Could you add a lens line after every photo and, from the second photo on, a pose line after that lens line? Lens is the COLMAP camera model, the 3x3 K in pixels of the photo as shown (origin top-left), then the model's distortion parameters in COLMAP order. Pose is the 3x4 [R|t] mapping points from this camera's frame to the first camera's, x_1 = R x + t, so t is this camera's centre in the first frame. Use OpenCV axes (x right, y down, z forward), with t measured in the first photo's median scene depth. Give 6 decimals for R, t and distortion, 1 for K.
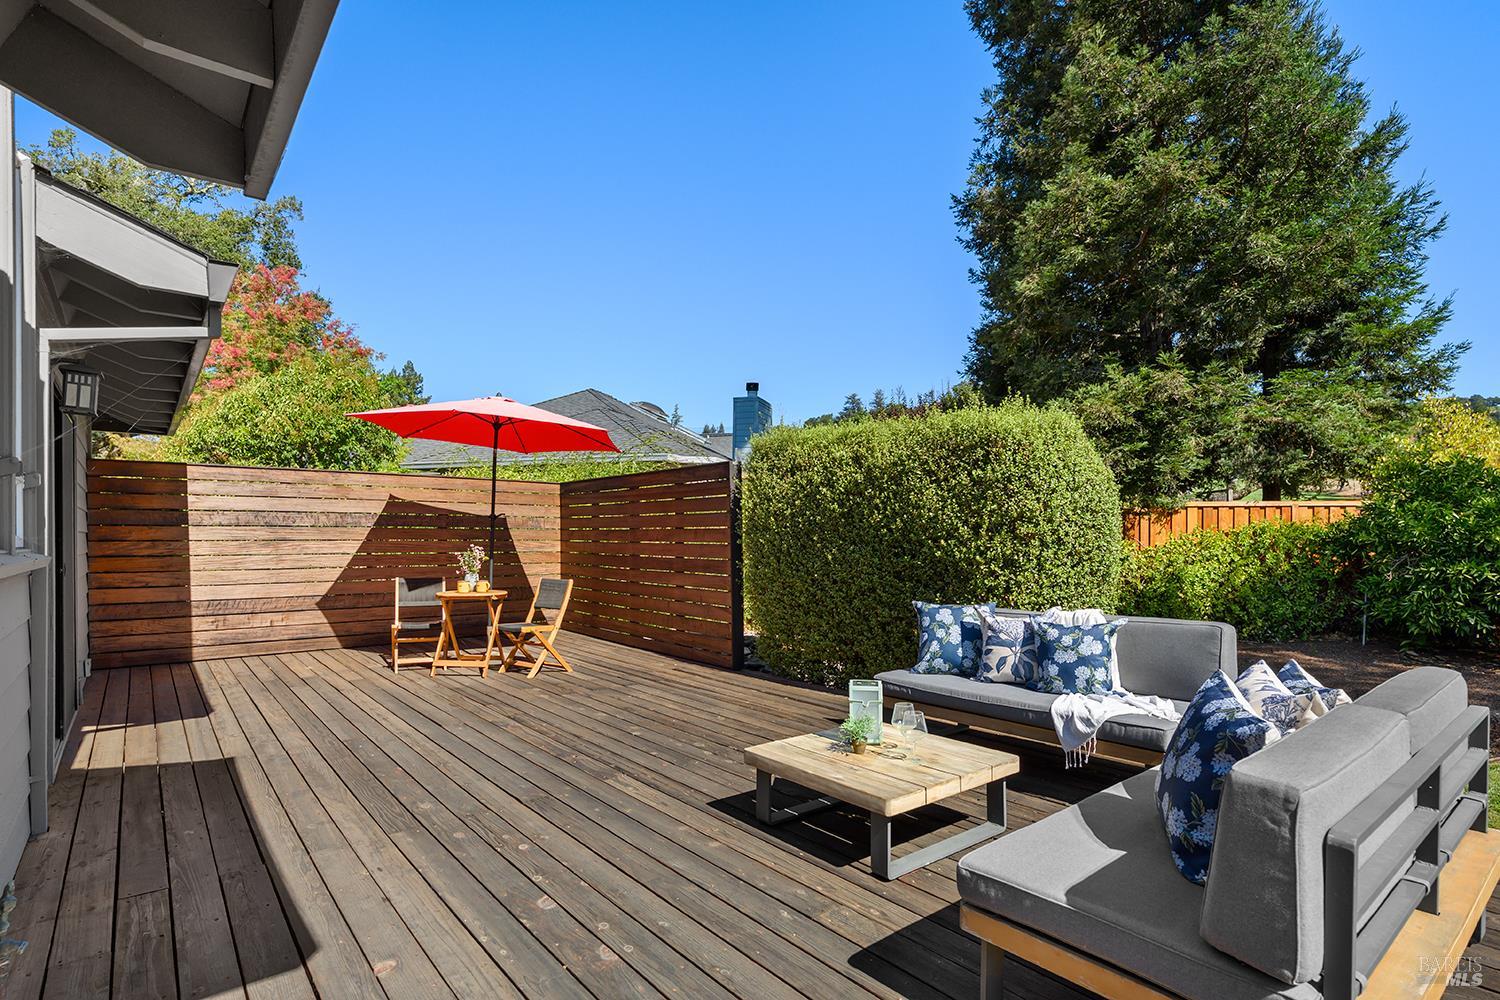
lens RADIAL K [[749.4, 0, 744.1], [0, 749.4, 536.6], [0, 0, 1]] dist [-0.005269, -0.000876]
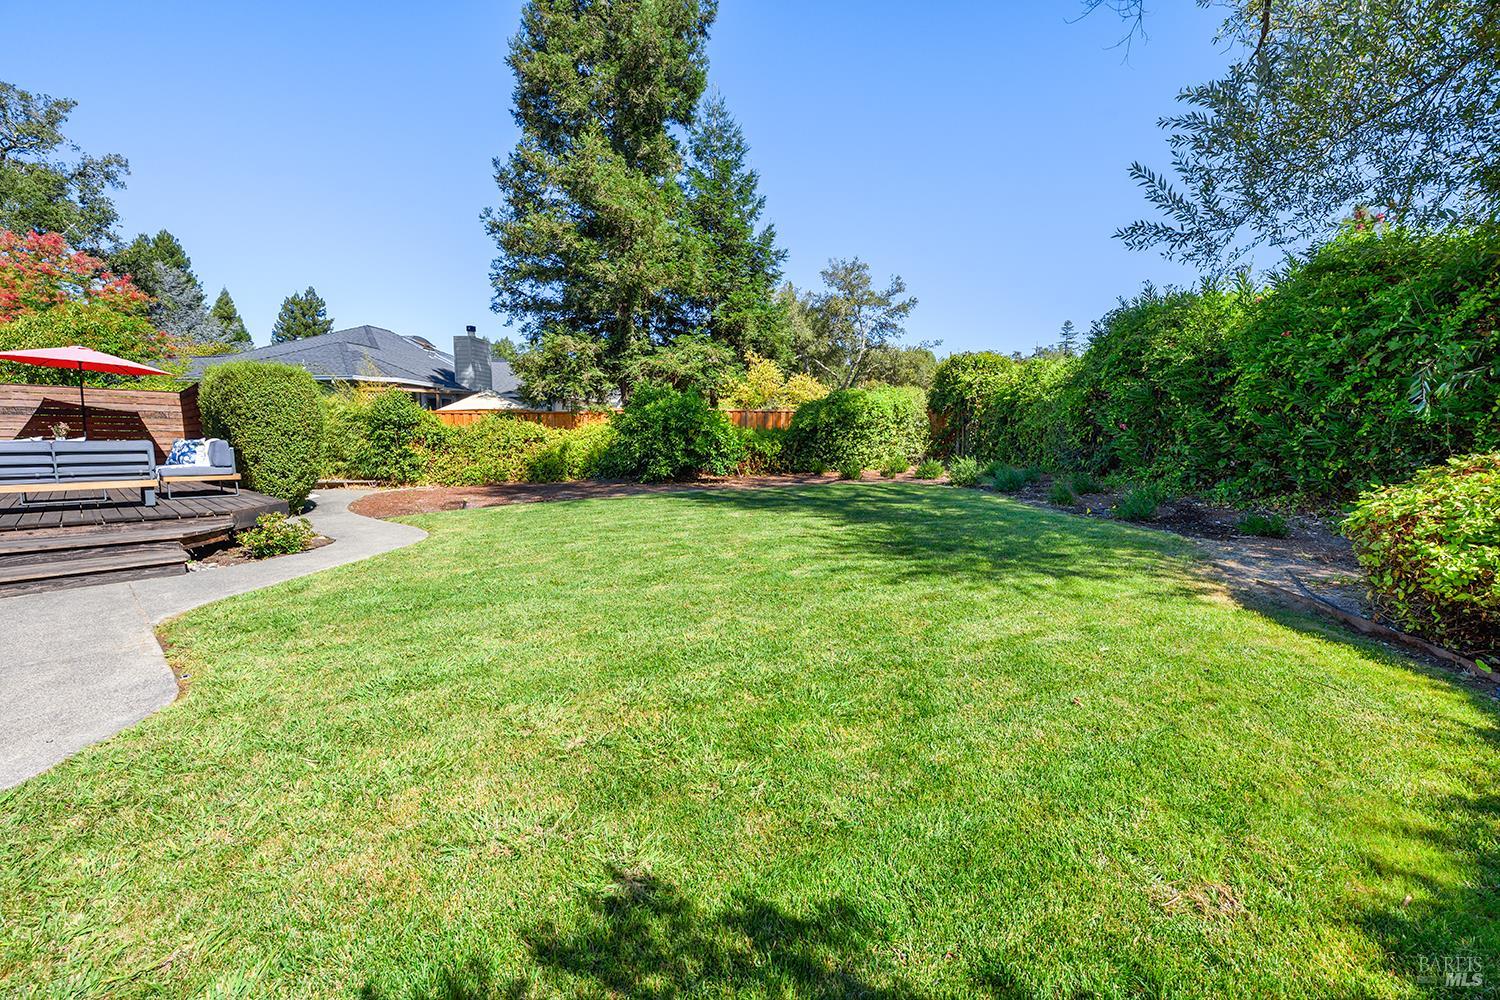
lens RADIAL K [[595.4, 0, 751.0], [0, 595.4, 505.8], [0, 0, 1]] dist [-0.003533, -0.000134]
pose [[0.986198, -0.015351, 0.164857, 1.192227], [-0.002291, 0.994332, 0.106293, 0.061246], [-0.165555, -0.105204, 0.980573, -0.879832]]
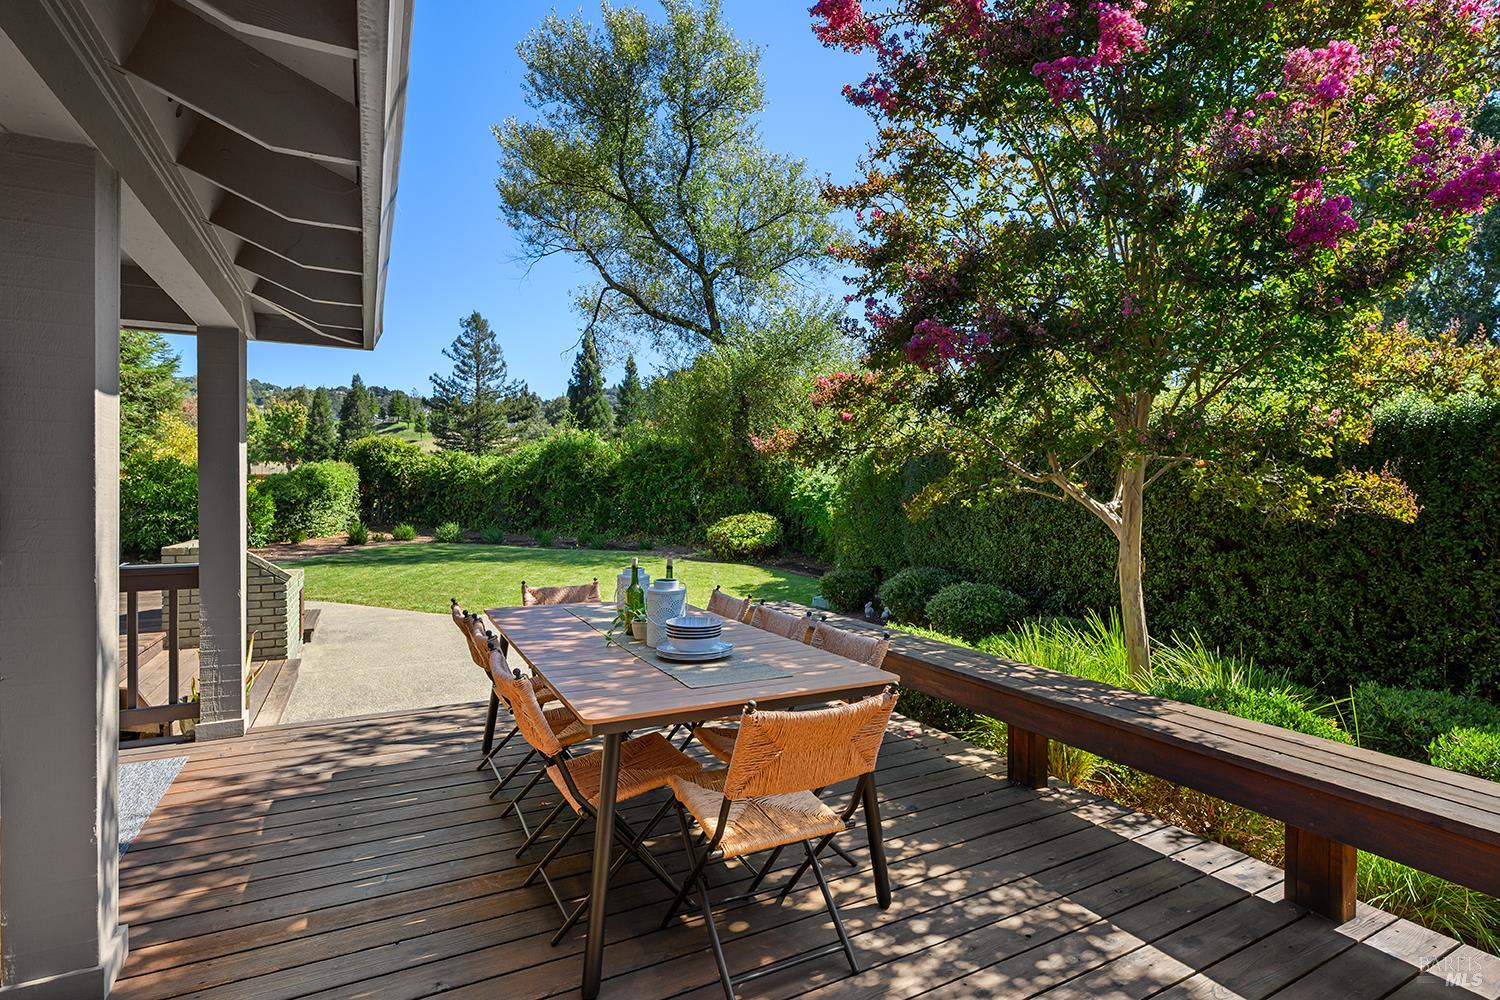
lens RADIAL K [[719.2, 0, 747.7], [0, 719.2, 509.0], [0, 0, 1]] dist [-0.002660, -0.000272]
pose [[0.196521, -0.015973, 0.980369, -0.735325], [-0.001240, 0.999862, 0.016540, -0.008178], [-0.980499, -0.004466, 0.196474, -1.078072]]
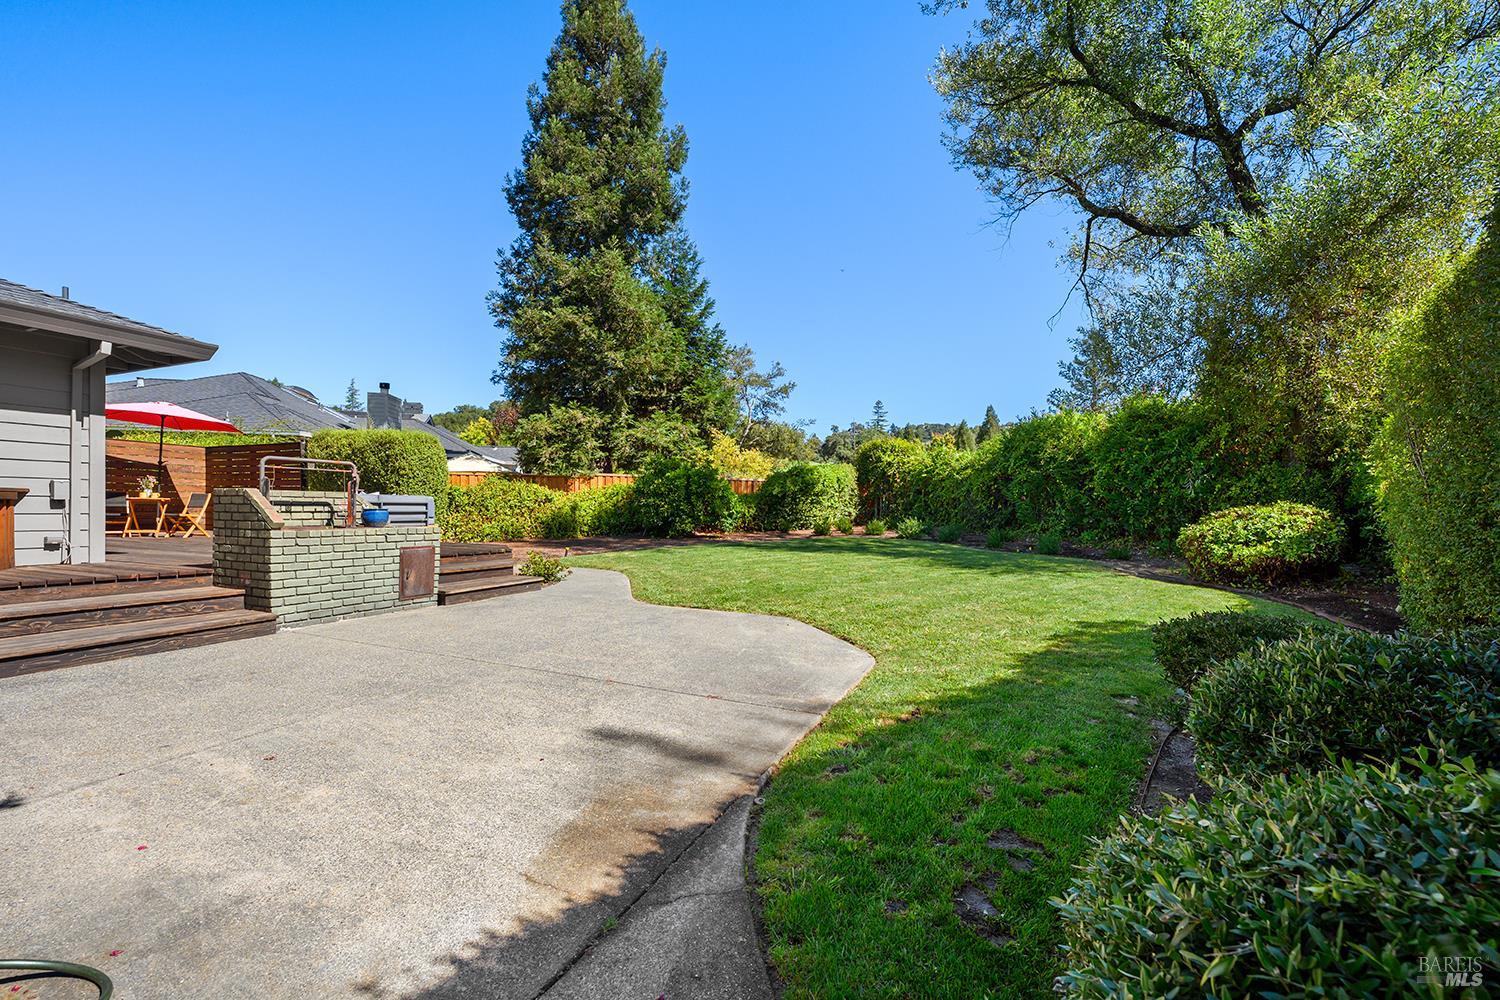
lens RADIAL K [[631.3, 0, 750.8], [0, 631.3, 513.5], [0, 0, 1]] dist [-0.001826, -0.000086]
pose [[0.894657, 0.010196, 0.446637, 0.338691], [-0.014100, 0.999886, 0.005419, 0.082514], [-0.446531, -0.011146, 0.894699, -1.264821]]
